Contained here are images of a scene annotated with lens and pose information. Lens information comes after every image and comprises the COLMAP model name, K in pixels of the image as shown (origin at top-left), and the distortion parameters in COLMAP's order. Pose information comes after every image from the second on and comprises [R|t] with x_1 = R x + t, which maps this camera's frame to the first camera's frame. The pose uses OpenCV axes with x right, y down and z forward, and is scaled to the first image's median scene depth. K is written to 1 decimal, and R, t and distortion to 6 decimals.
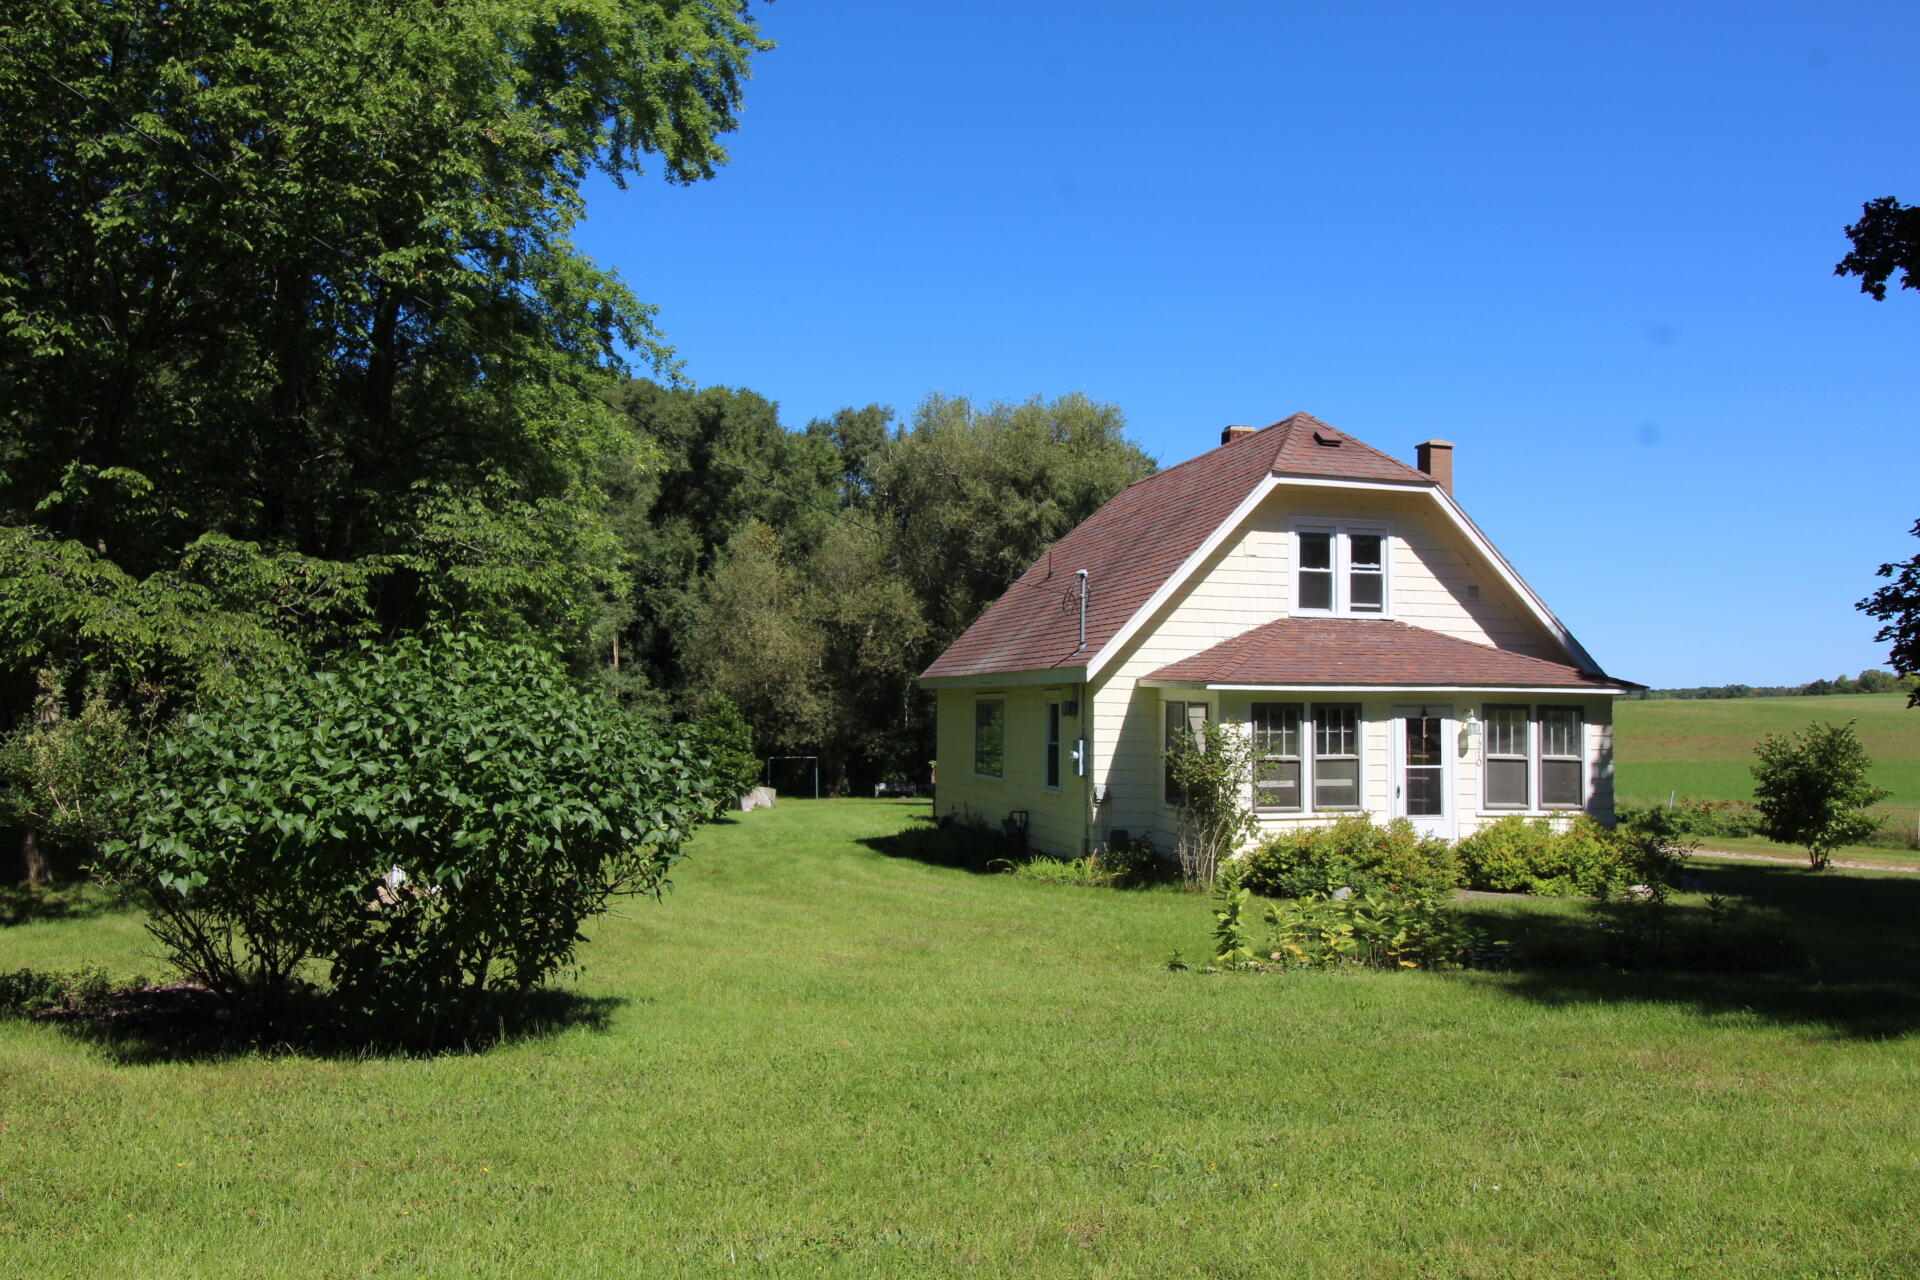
lens RADIAL K [[1501.8, 0, 956.0], [0, 1501.8, 625.5], [0, 0, 1]] dist [0.021041, -0.014011]
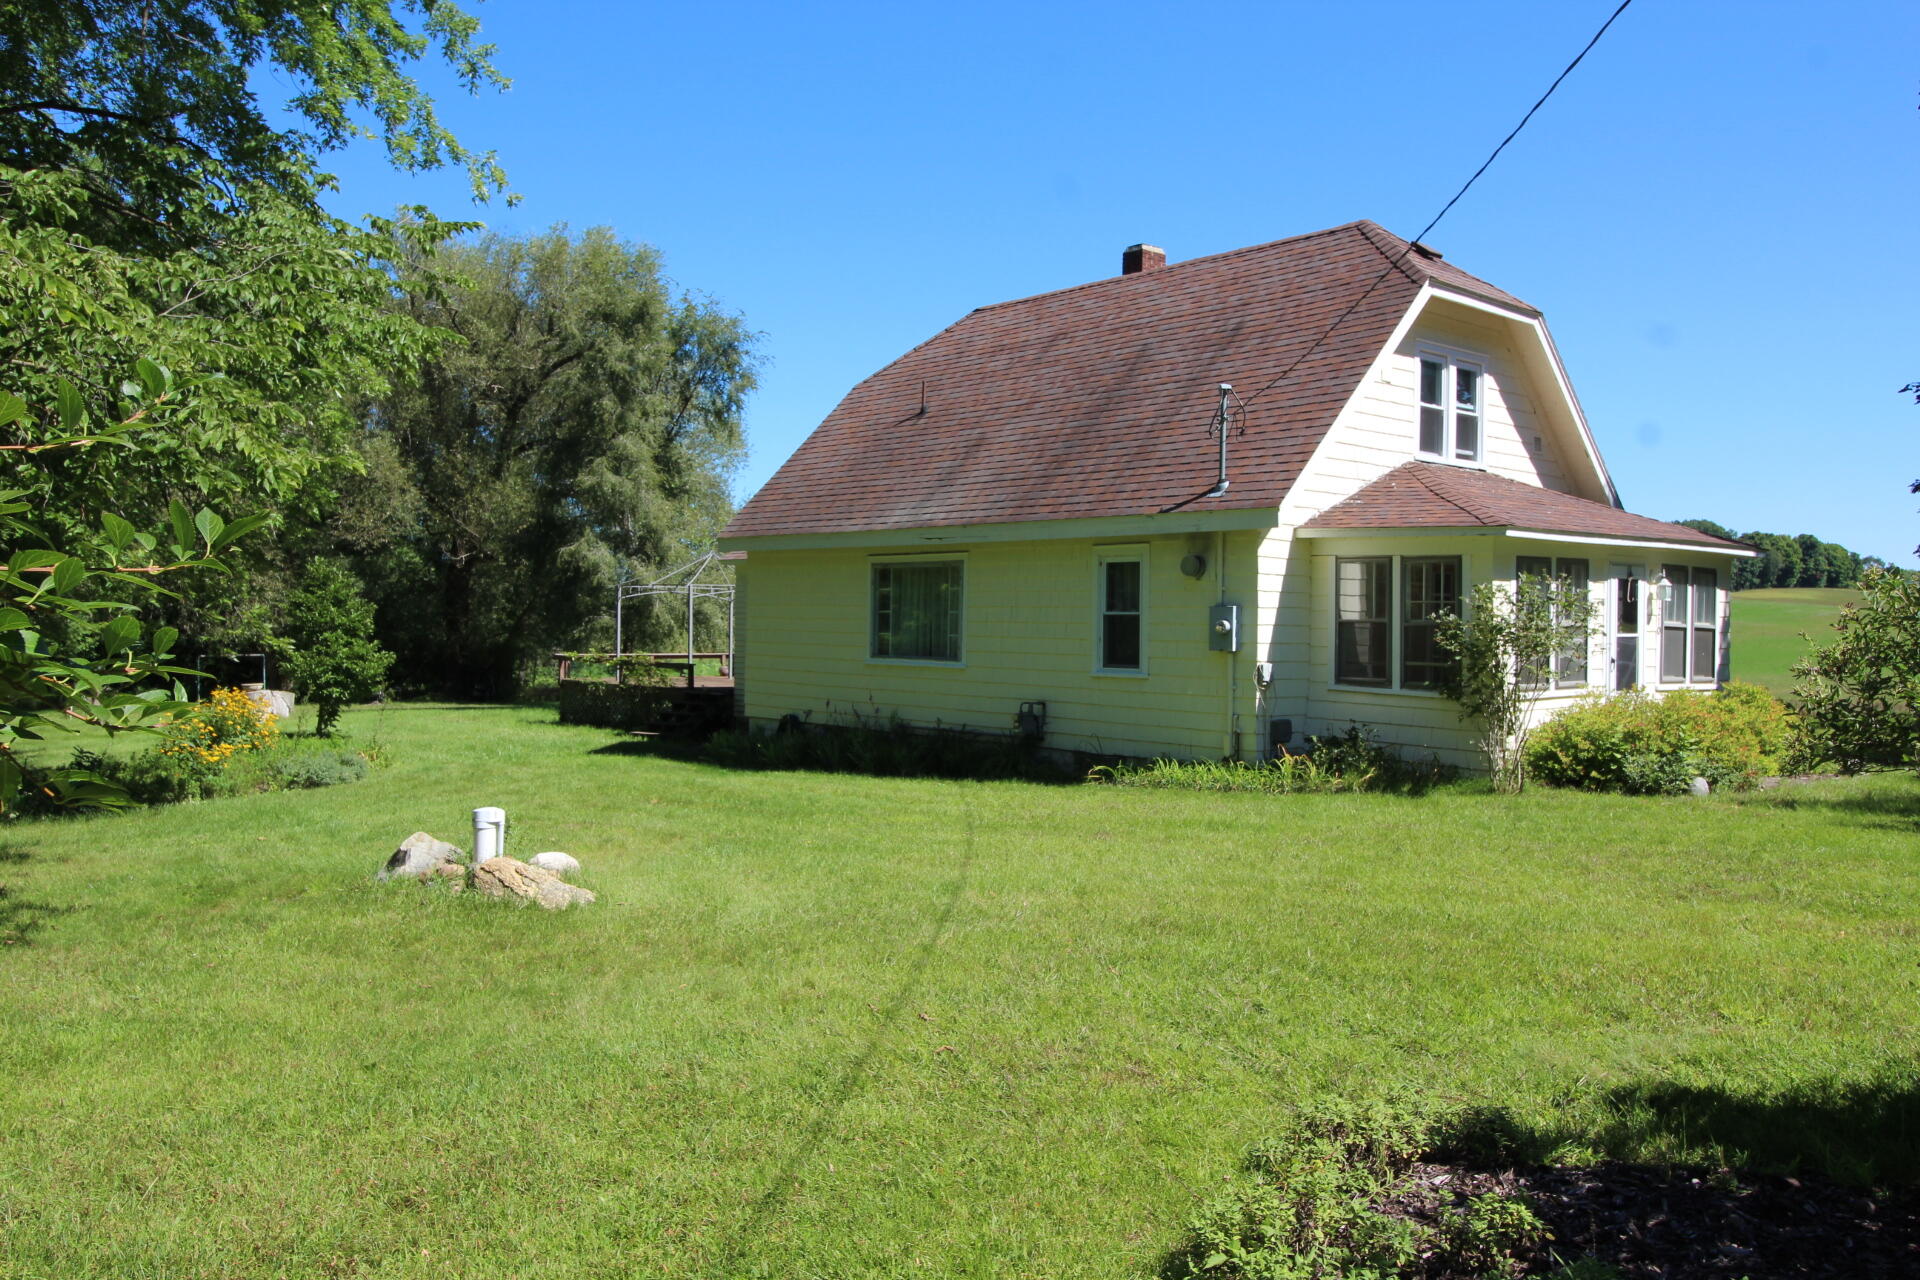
lens RADIAL K [[1501.8, 0, 956.0], [0, 1501.8, 625.5], [0, 0, 1]] dist [0.021041, -0.014011]
pose [[0.886873, 0.000352, 0.462014, -0.385488], [-0.030036, 0.997928, 0.056896, 0.045523], [-0.461037, -0.064337, 0.885046, 0.371409]]
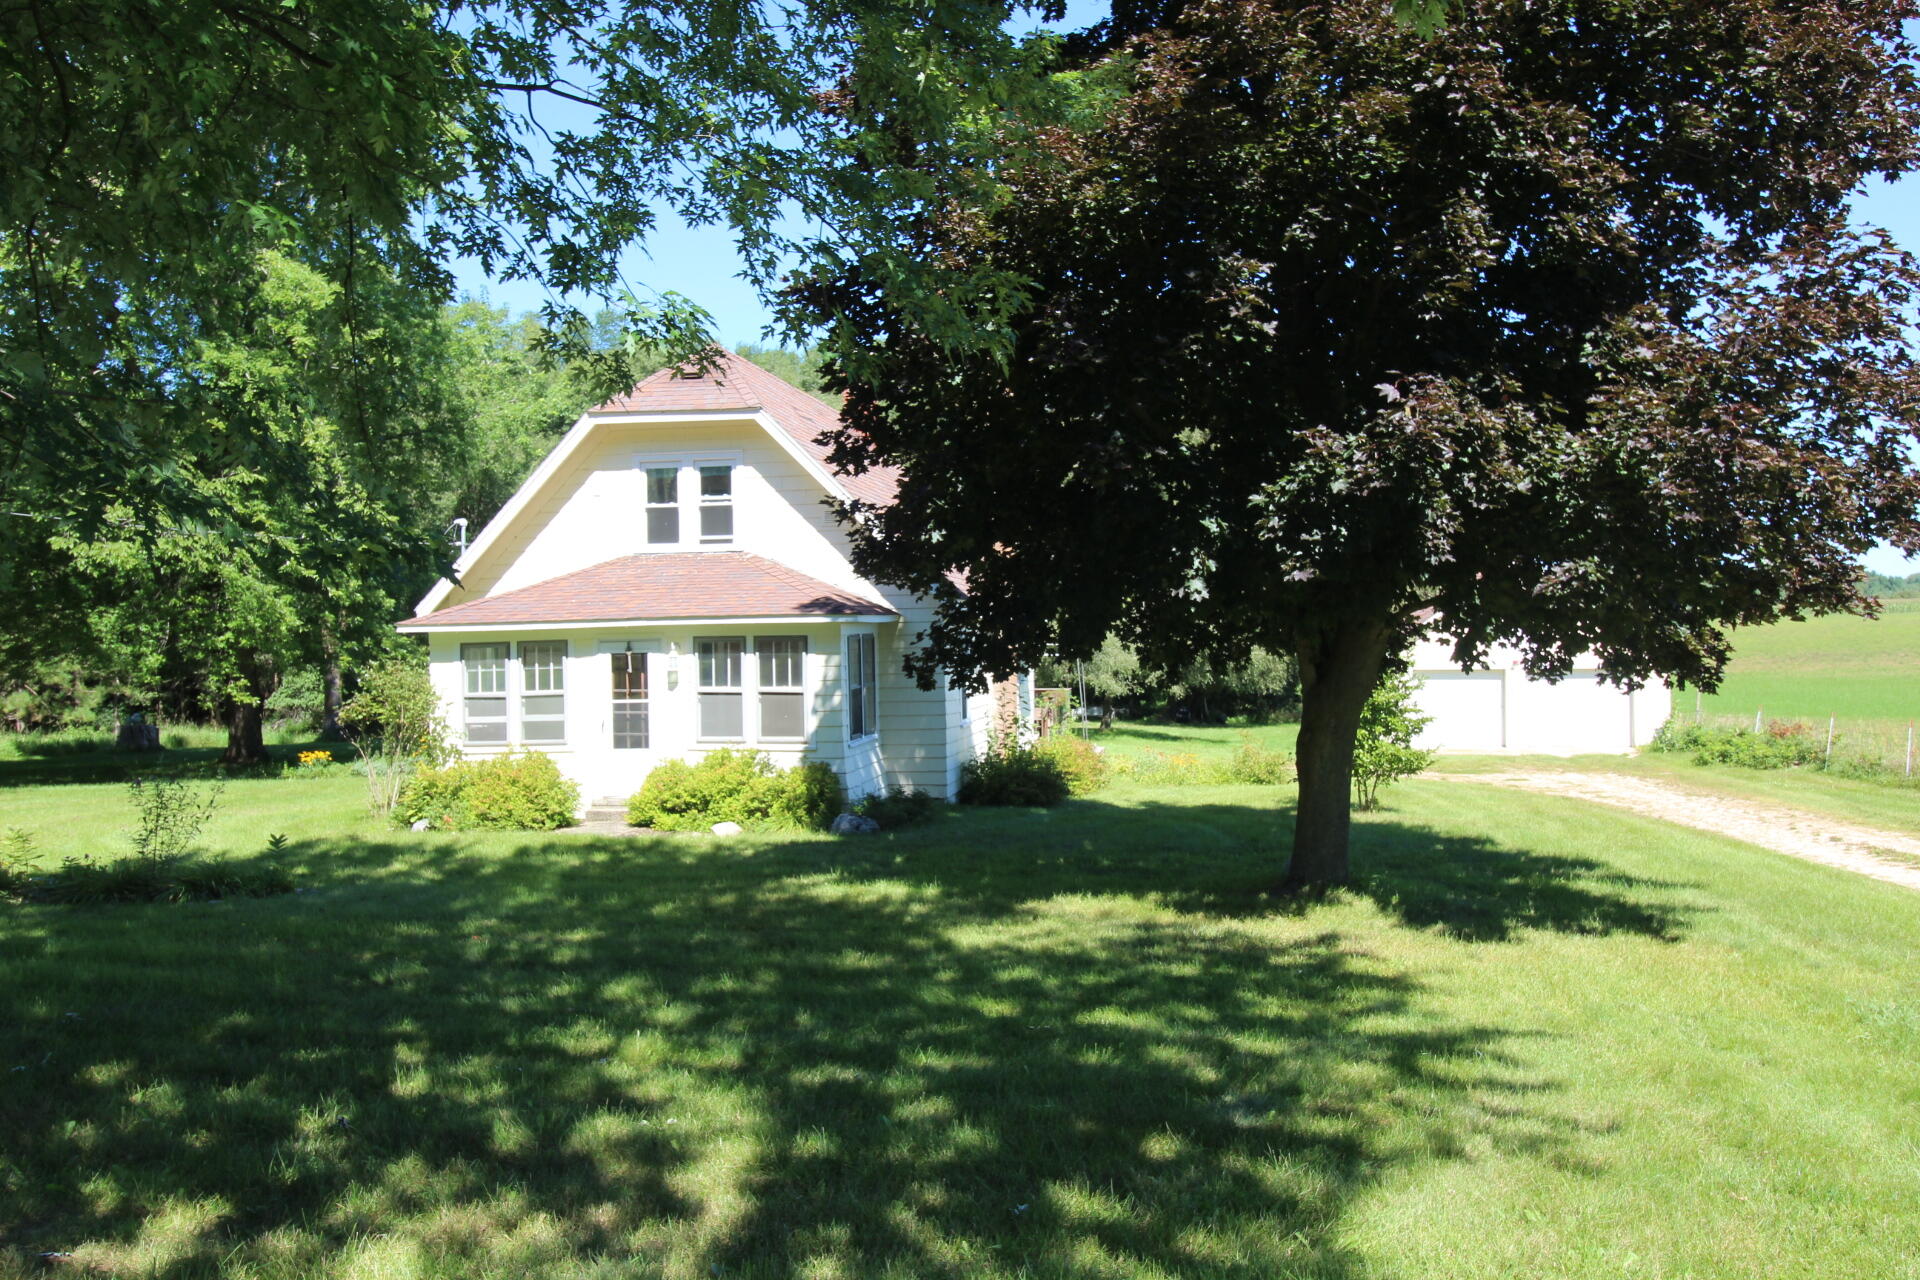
lens RADIAL K [[1501.8, 0, 956.0], [0, 1501.8, 625.5], [0, 0, 1]] dist [0.021041, -0.014011]
pose [[0.916401, -0.029983, -0.399138, 0.819315], [0.051025, 0.997806, 0.042196, 0.010924], [0.396997, -0.059034, 0.915920, 0.152265]]
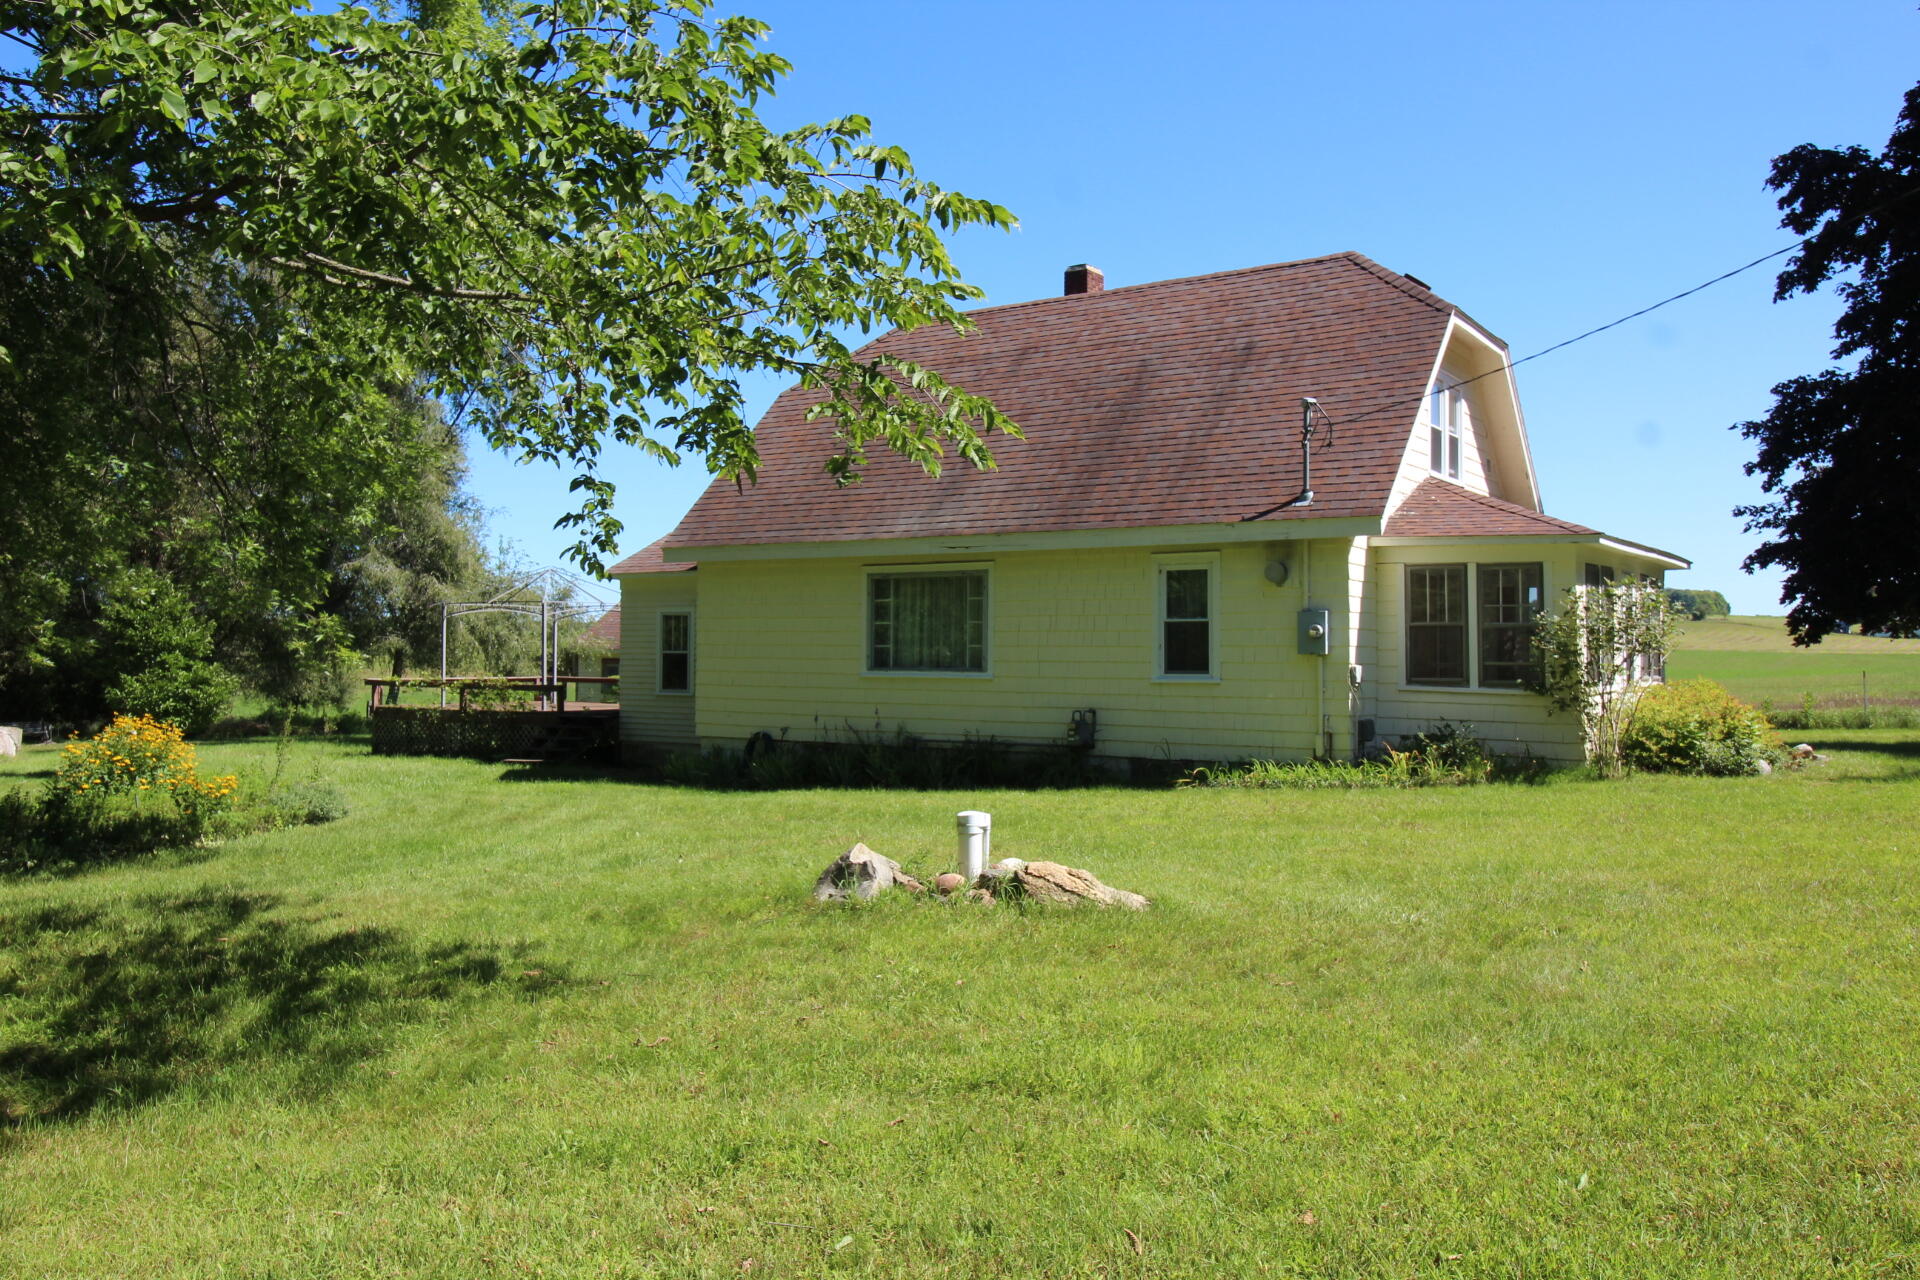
lens RADIAL K [[1501.8, 0, 956.0], [0, 1501.8, 625.5], [0, 0, 1]] dist [0.021041, -0.014011]
pose [[0.737275, 0.005569, 0.675570, -0.583455], [-0.034502, 0.998972, 0.029419, 0.065421], [-0.674712, -0.044998, 0.736708, 0.524870]]
